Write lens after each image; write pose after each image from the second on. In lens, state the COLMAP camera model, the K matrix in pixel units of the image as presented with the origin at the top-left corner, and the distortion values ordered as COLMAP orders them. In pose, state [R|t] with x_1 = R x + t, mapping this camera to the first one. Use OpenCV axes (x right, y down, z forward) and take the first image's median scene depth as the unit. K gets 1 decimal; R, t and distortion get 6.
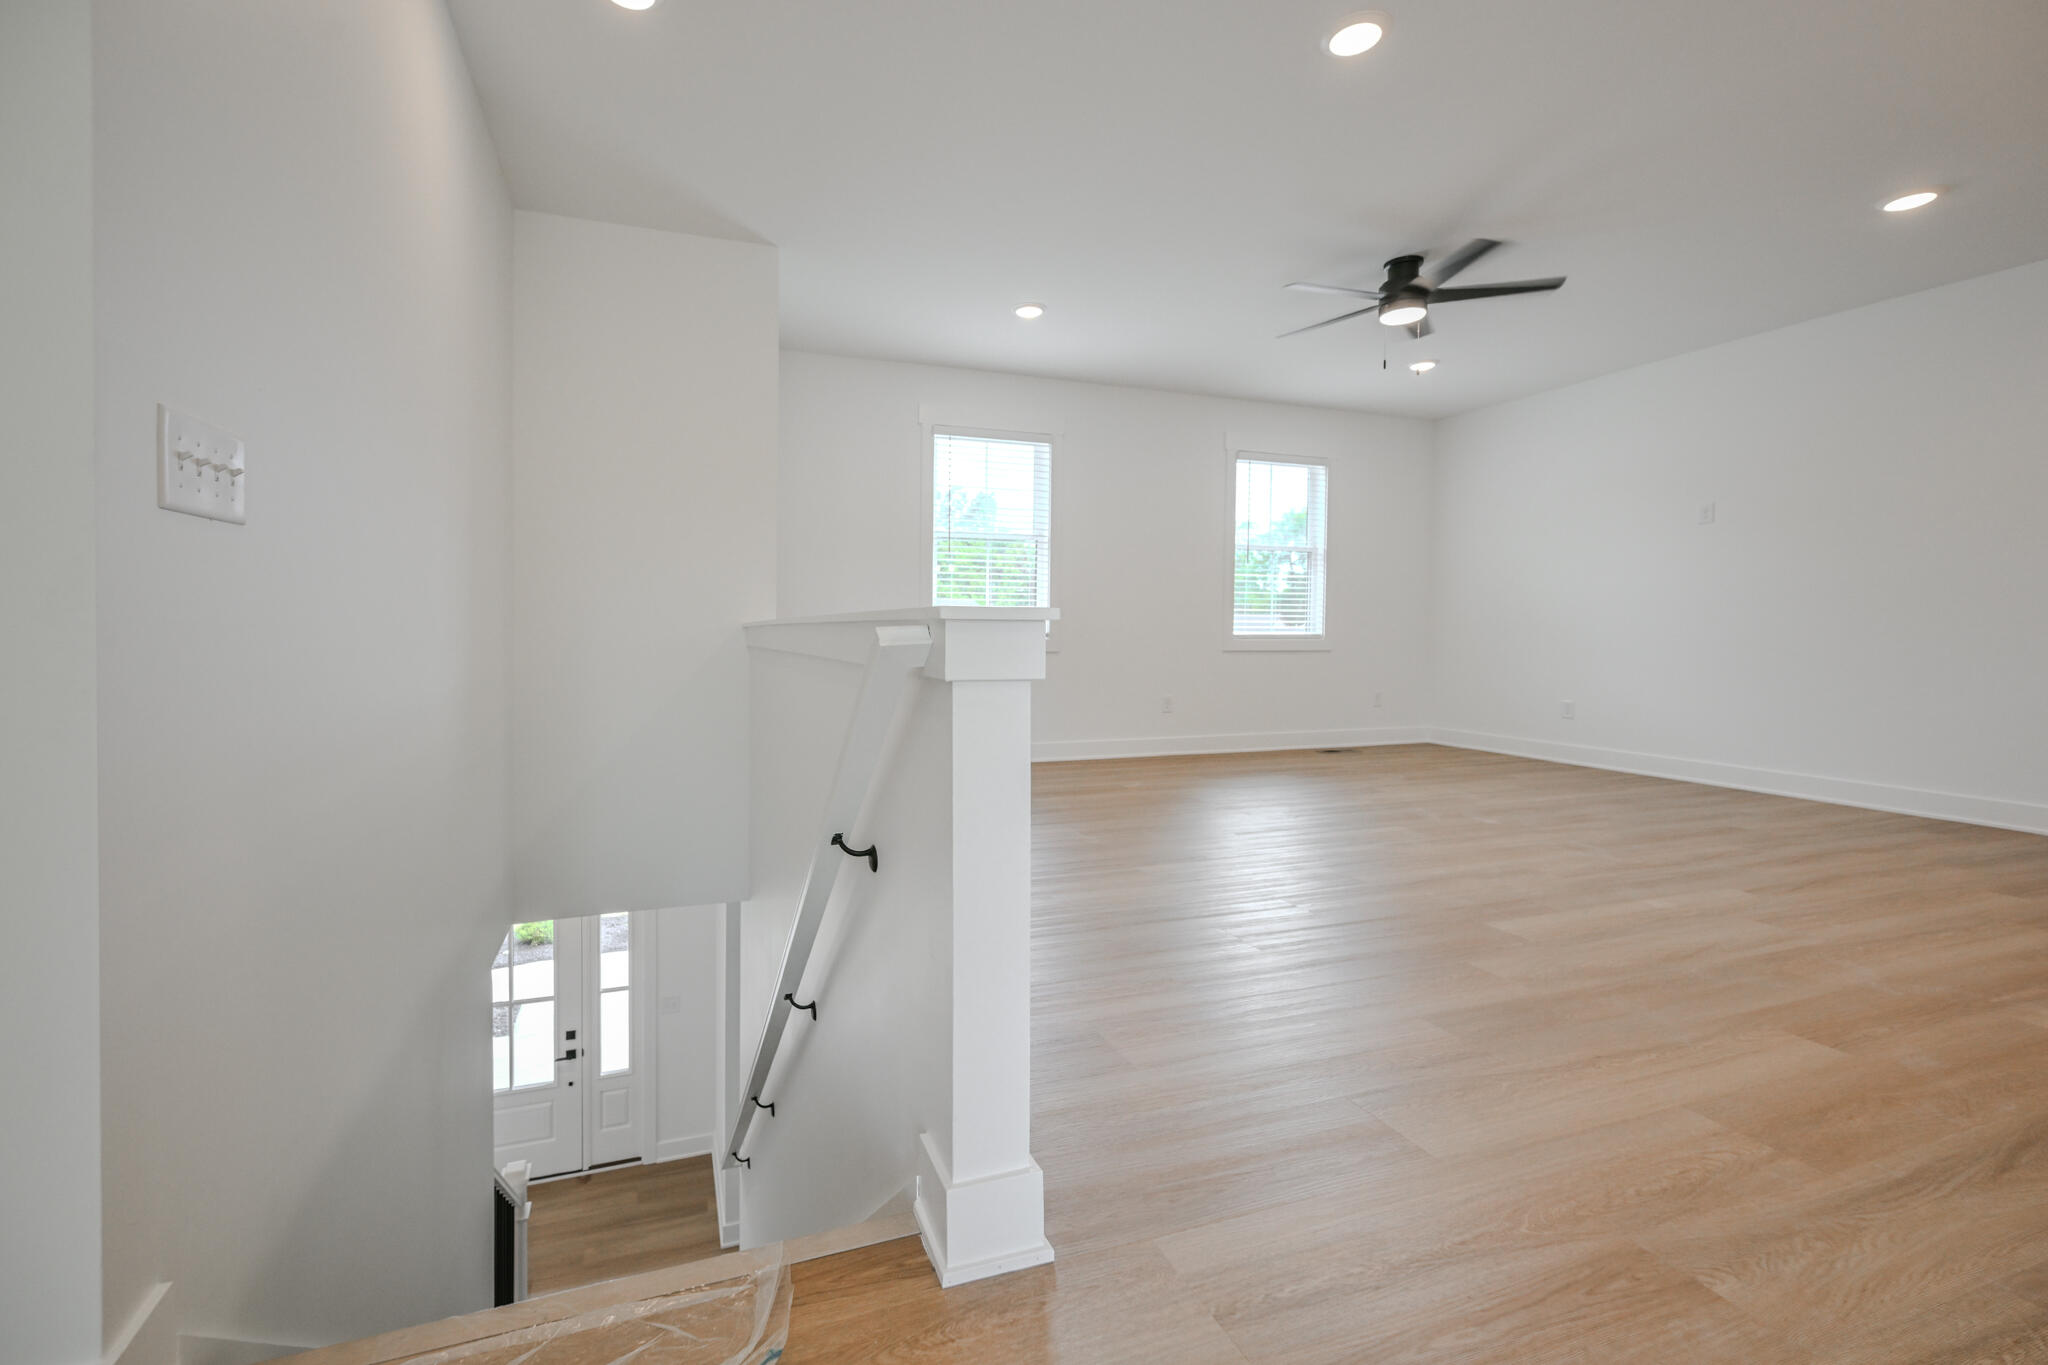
lens RADIAL K [[830.7, 0, 938.1], [0, 830.7, 647.5], [0, 0, 1]] dist [-0.000518, -0.000115]
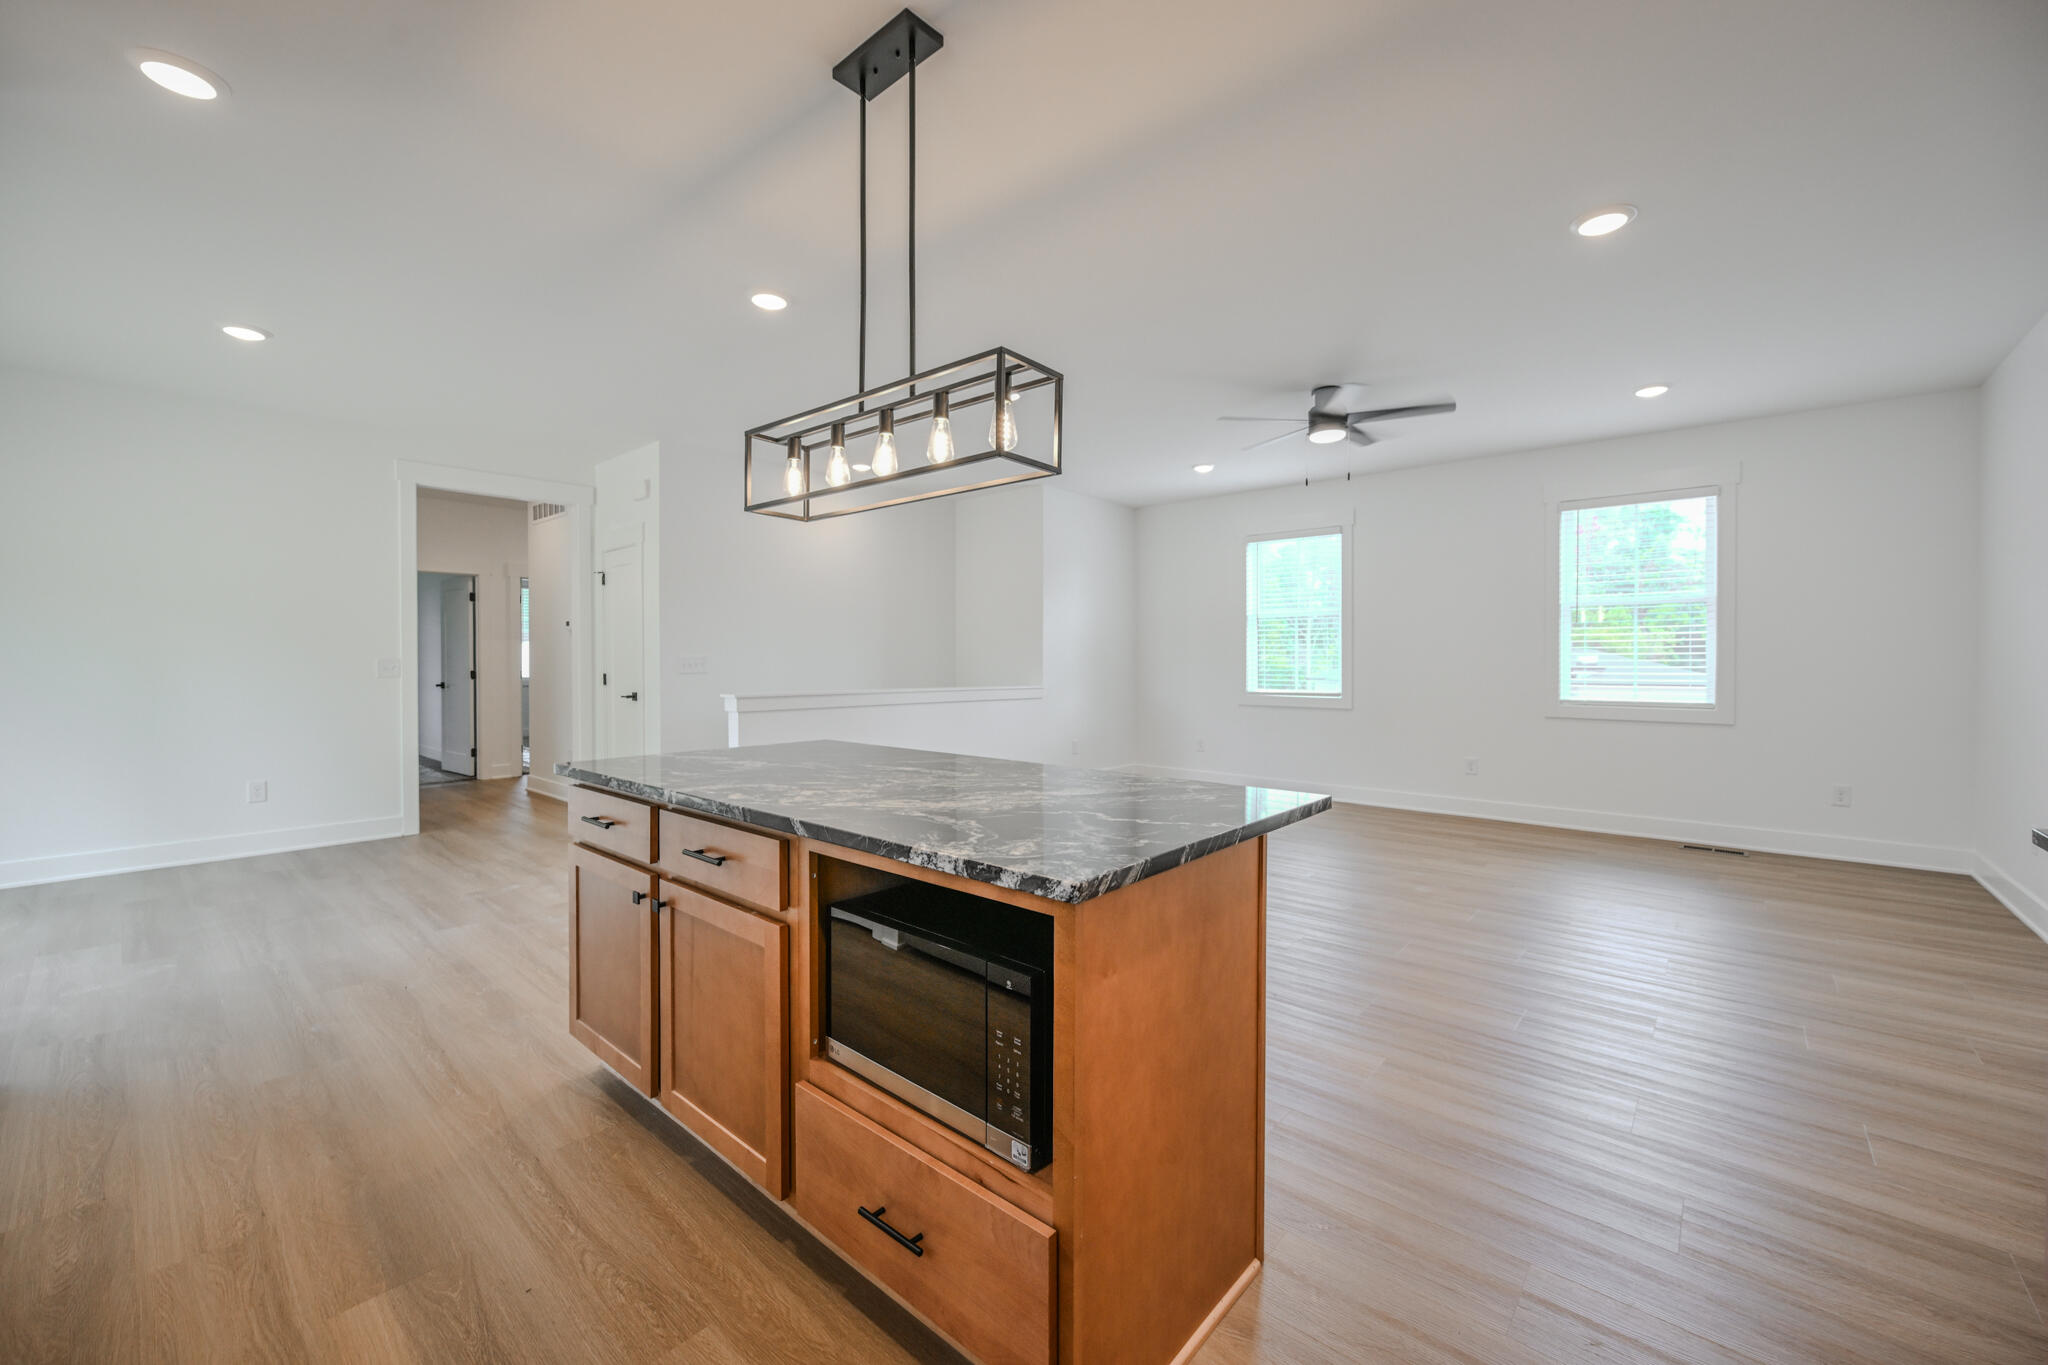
lens RADIAL K [[803.7, 0, 1027.3], [0, 803.7, 677.5], [0, 0, 1]] dist [-0.002587, -0.000047]
pose [[0.503685, 0.011887, -0.863806, 0.810443], [-0.017603, 0.999839, 0.003495, -0.032491], [0.863708, 0.013446, 0.503813, 0.035038]]
